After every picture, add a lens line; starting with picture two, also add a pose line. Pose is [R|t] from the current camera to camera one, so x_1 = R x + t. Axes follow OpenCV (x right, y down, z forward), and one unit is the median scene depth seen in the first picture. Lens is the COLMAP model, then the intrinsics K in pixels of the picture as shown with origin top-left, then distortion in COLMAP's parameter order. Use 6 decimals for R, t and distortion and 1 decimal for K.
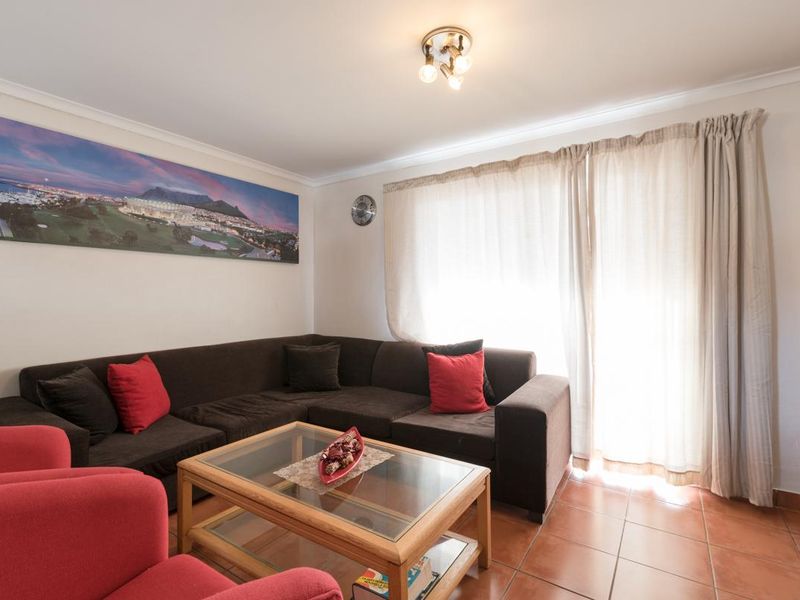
lens RADIAL K [[391.9, 0, 406.1], [0, 391.9, 300.1], [0, 0, 1]] dist [0.002436, -0.000794]
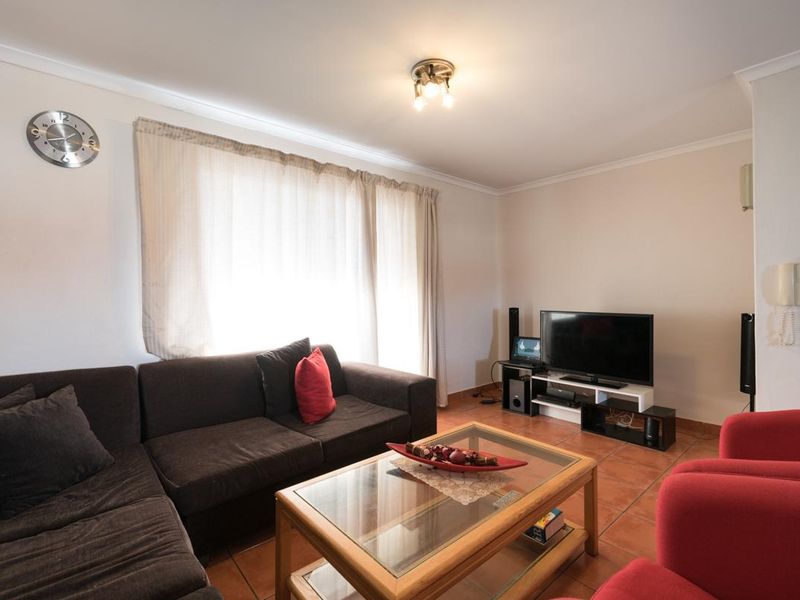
lens RADIAL K [[391.9, 0, 403.1], [0, 391.9, 297.6], [0, 0, 1]] dist [0.002436, -0.000794]
pose [[0.260211, -0.020232, 0.965340, -0.718648], [-0.002136, 0.999766, 0.021530, -0.024273], [-0.965549, -0.007664, 0.260107, 0.540568]]
